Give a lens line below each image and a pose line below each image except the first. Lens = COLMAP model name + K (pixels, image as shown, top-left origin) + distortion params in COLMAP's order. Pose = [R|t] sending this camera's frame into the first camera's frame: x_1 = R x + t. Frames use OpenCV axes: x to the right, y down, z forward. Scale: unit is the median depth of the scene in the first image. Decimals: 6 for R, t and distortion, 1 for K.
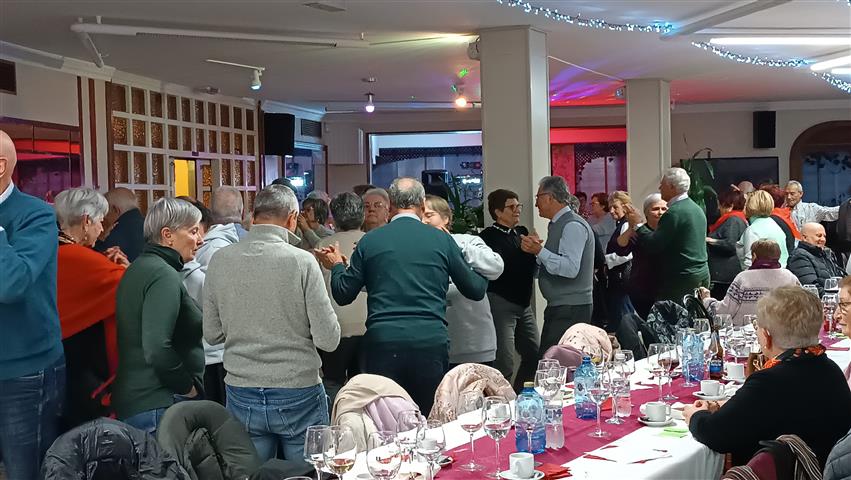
lens RADIAL K [[1177.9, 0, 418.1], [0, 1177.9, 238.4], [0, 0, 1]] dist [0.114929, -0.489338]
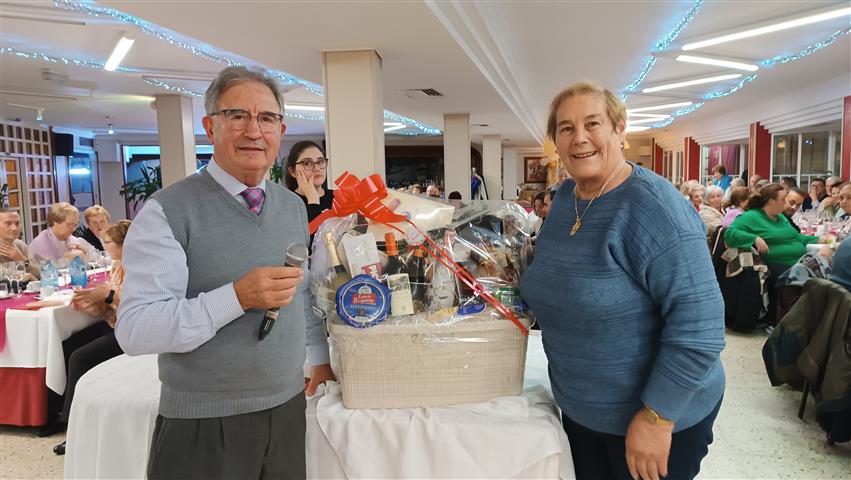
lens RADIAL K [[602.0, 0, 425.8], [0, 602.0, 241.8], [0, 0, 1]] dist [0.019465, -0.021945]
pose [[0.930975, -0.032539, 0.363629, 0.064226], [0.010732, 0.998029, 0.061831, 0.012784], [-0.364925, -0.053661, 0.929489, -0.110729]]
